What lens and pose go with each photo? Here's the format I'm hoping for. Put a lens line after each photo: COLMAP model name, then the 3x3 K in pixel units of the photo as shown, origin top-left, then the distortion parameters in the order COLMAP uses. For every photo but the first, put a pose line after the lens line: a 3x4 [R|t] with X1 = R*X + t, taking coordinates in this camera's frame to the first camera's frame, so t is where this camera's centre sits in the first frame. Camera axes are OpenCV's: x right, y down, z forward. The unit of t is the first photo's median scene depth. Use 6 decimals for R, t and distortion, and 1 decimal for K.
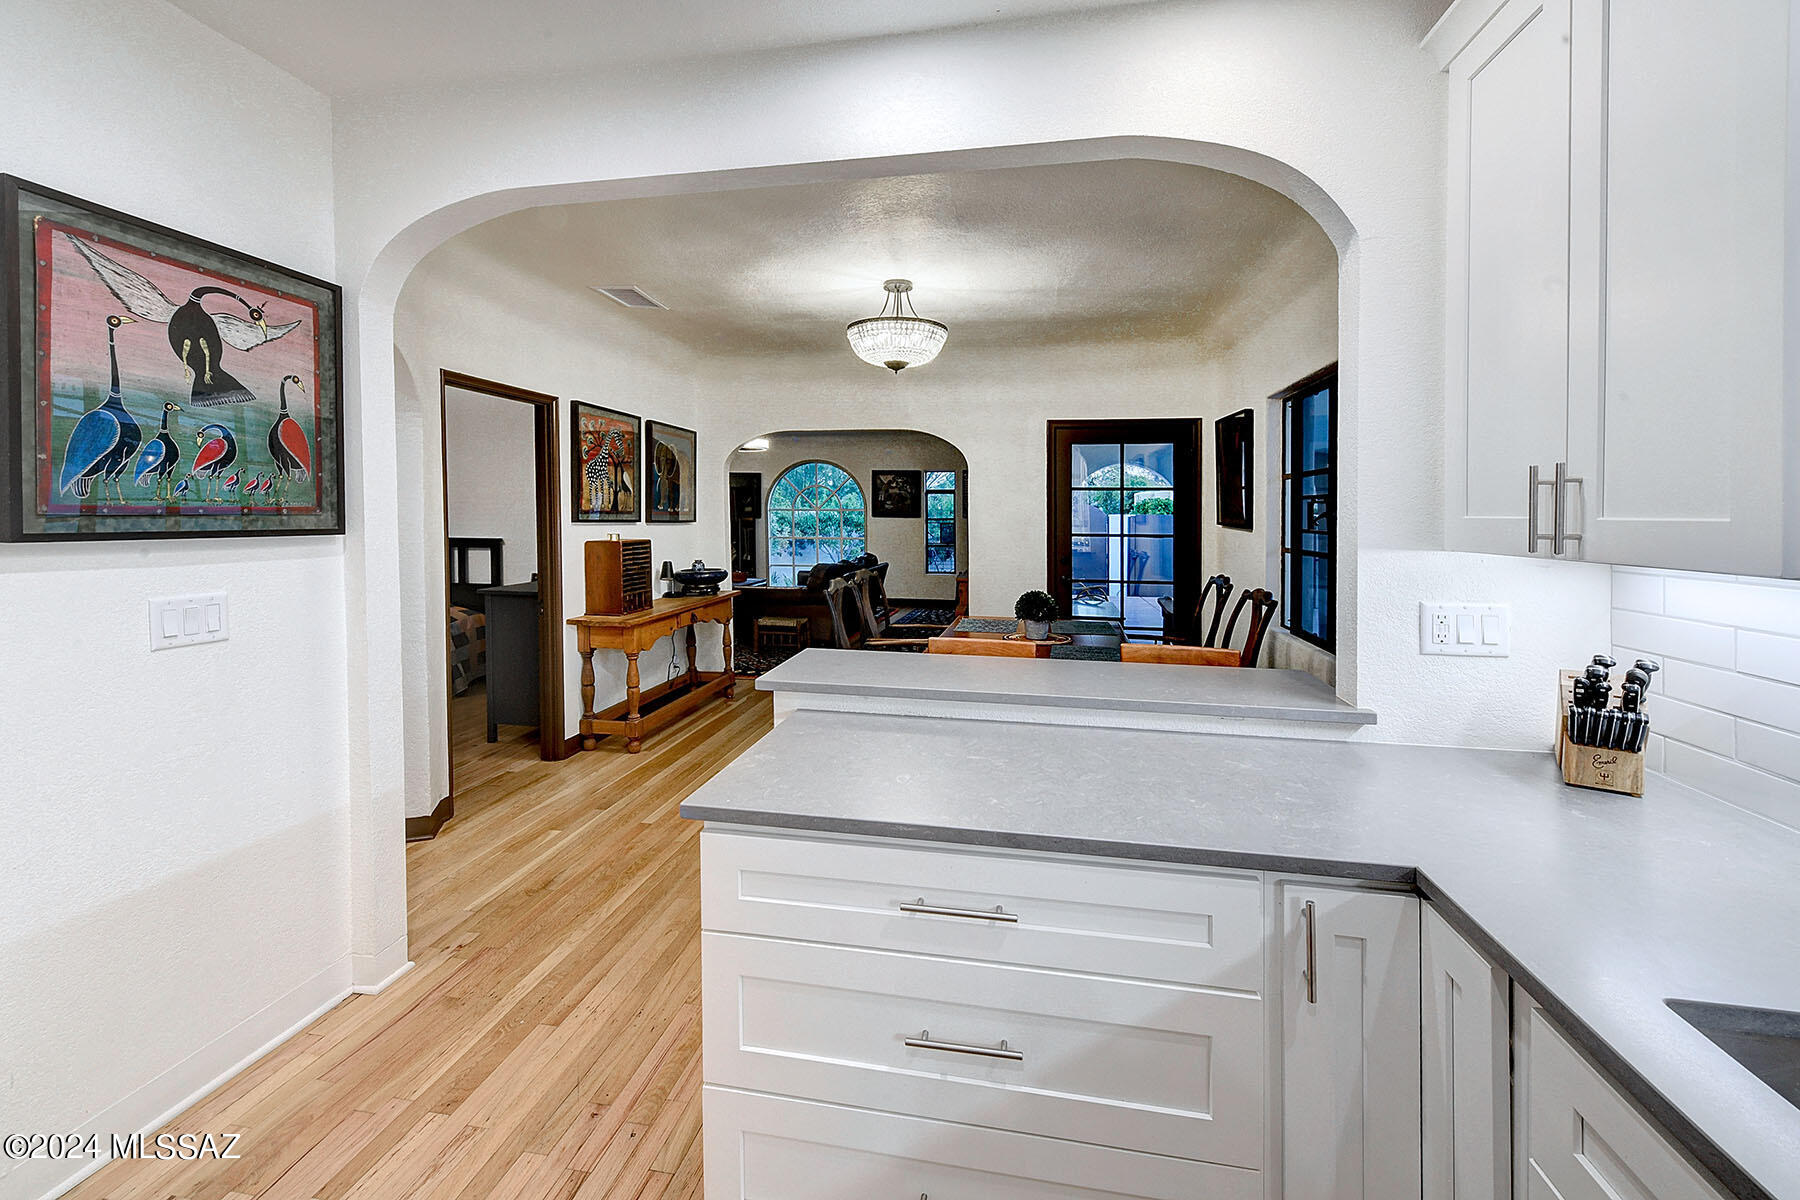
lens RADIAL K [[743.2, 0, 892.6], [0, 743.2, 534.1], [0, 0, 1]] dist [0.000589, -0.000170]
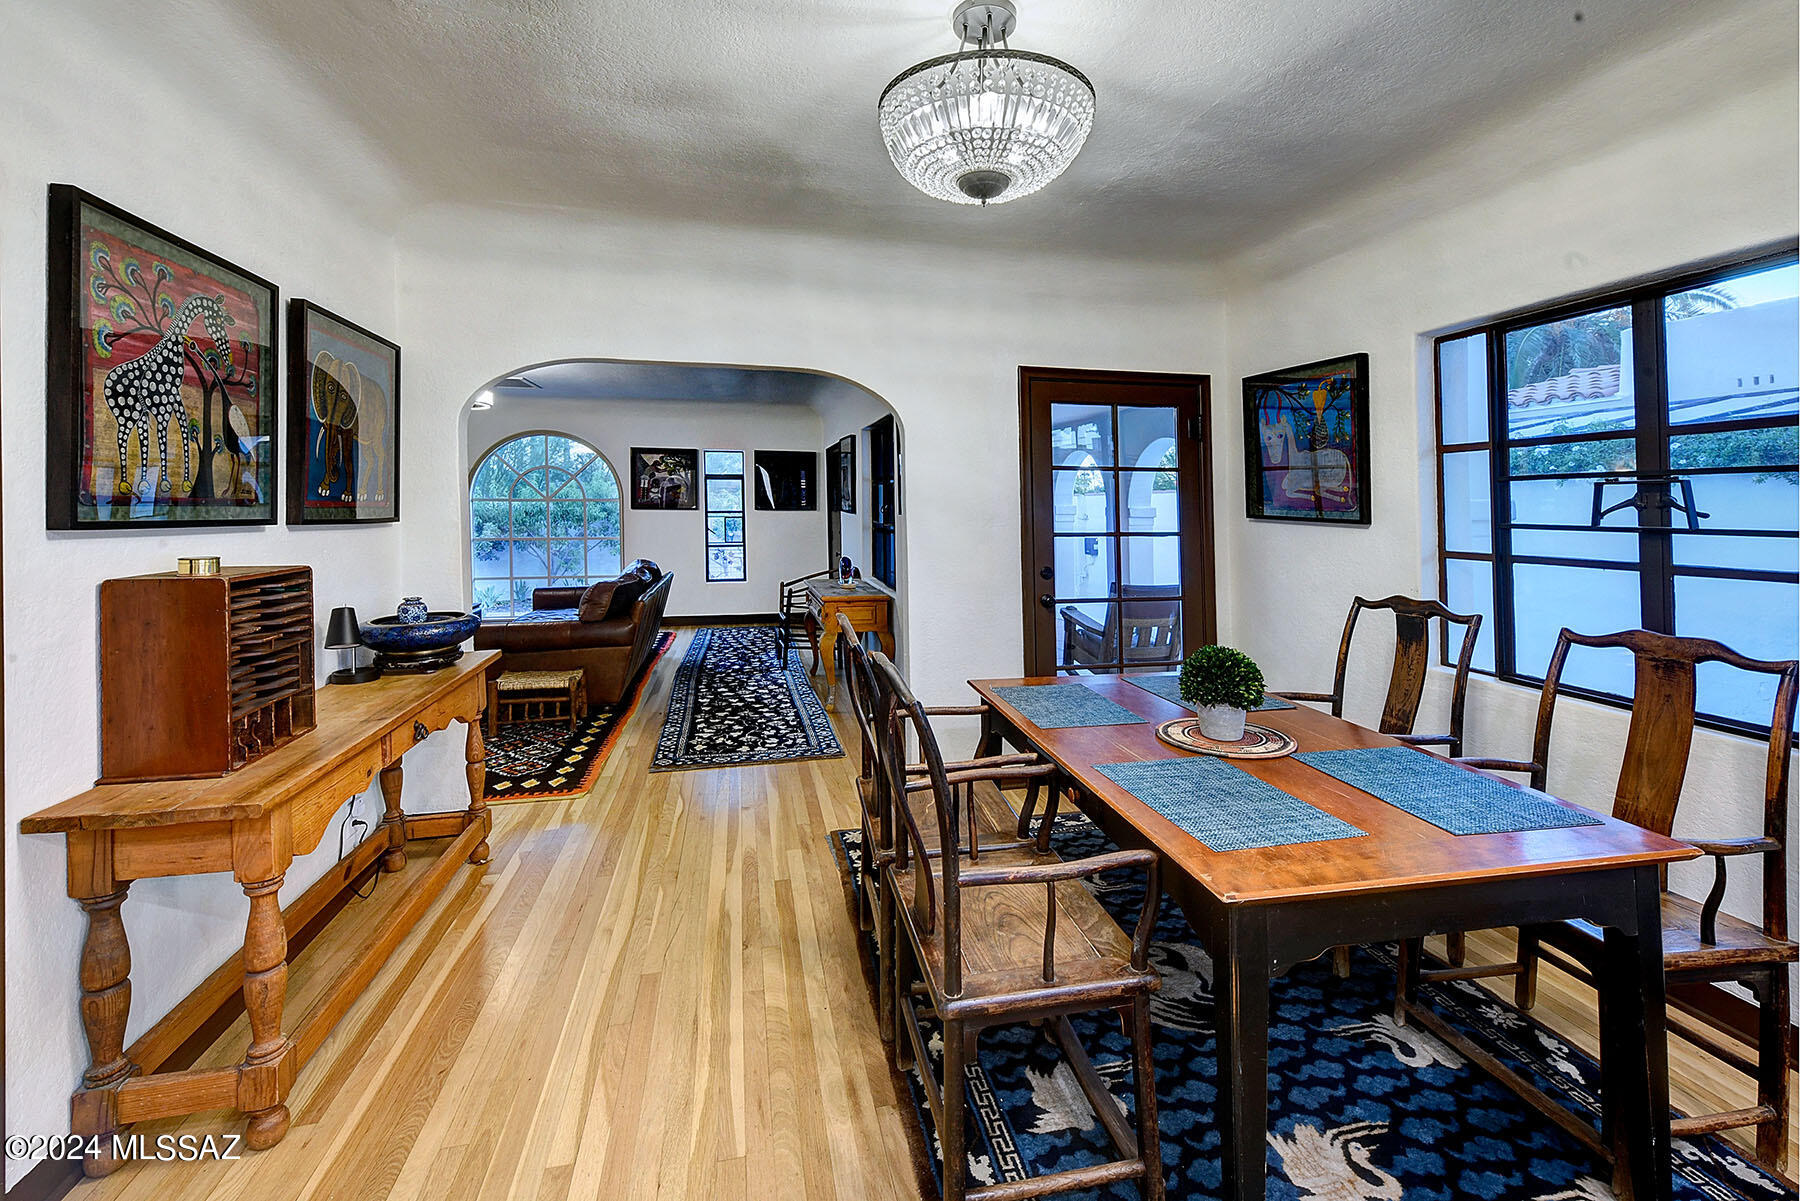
lens RADIAL K [[704.8, 0, 846.1], [0, 704.8, 506.2], [0, 0, 1]] dist [0.001765, 0.000044]
pose [[0.922485, -0.003379, 0.386018, -0.195493], [0.013648, 0.999622, -0.023864, -0.012570], [-0.385791, 0.027283, 0.922183, 0.501717]]
